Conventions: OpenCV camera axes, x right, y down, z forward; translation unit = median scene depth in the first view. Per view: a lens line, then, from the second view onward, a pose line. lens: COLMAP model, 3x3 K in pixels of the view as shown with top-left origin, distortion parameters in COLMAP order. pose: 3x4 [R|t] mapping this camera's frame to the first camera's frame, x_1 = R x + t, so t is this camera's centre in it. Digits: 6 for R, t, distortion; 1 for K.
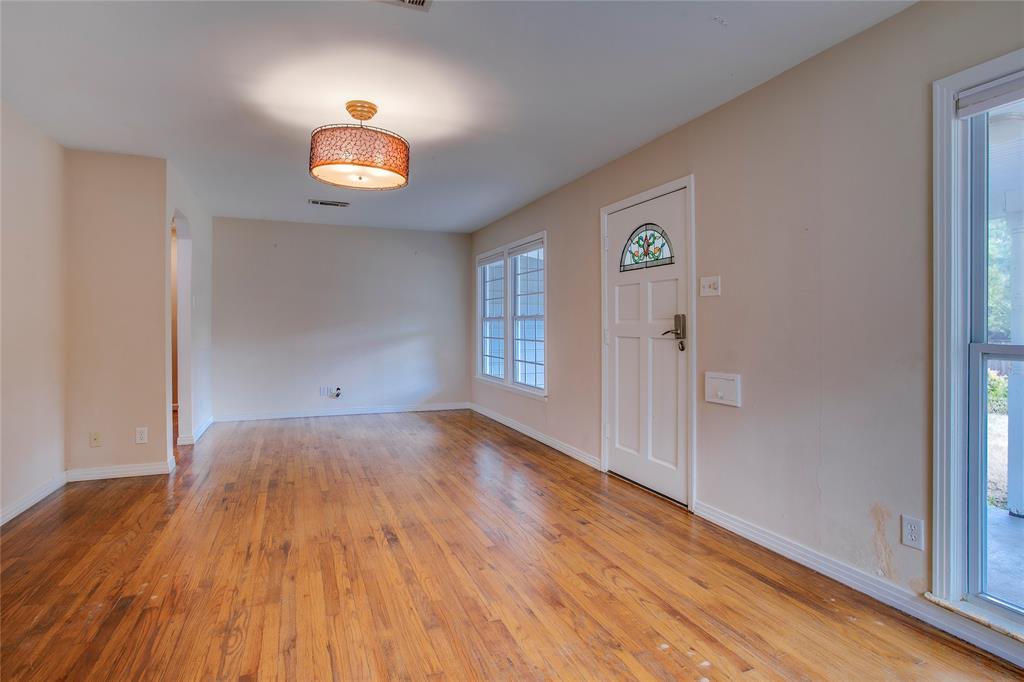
lens RADIAL K [[508.9, 0, 494.6], [0, 508.9, 329.5], [0, 0, 1]] dist [-0.053294, 0.021242]
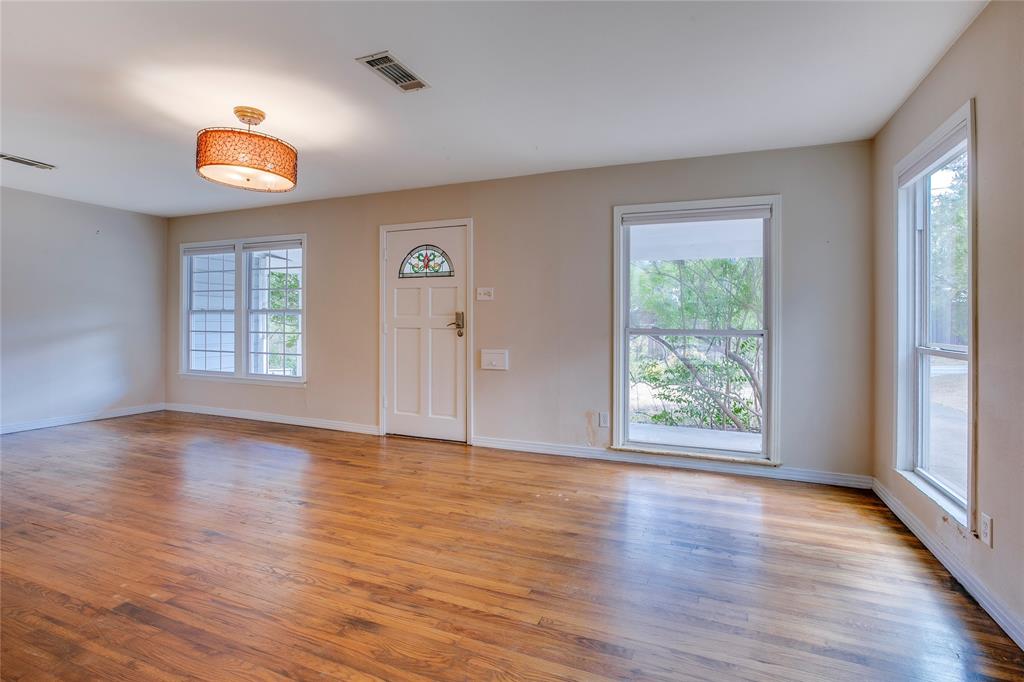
lens RADIAL K [[508.9, 0, 493.3], [0, 508.9, 321.5], [0, 0, 1]] dist [-0.053294, 0.021242]
pose [[0.705907, 0.003262, 0.708297, -0.548269], [0.000739, 0.999985, -0.005342, 0.005626], [-0.708304, 0.004294, 0.705894, -0.096562]]
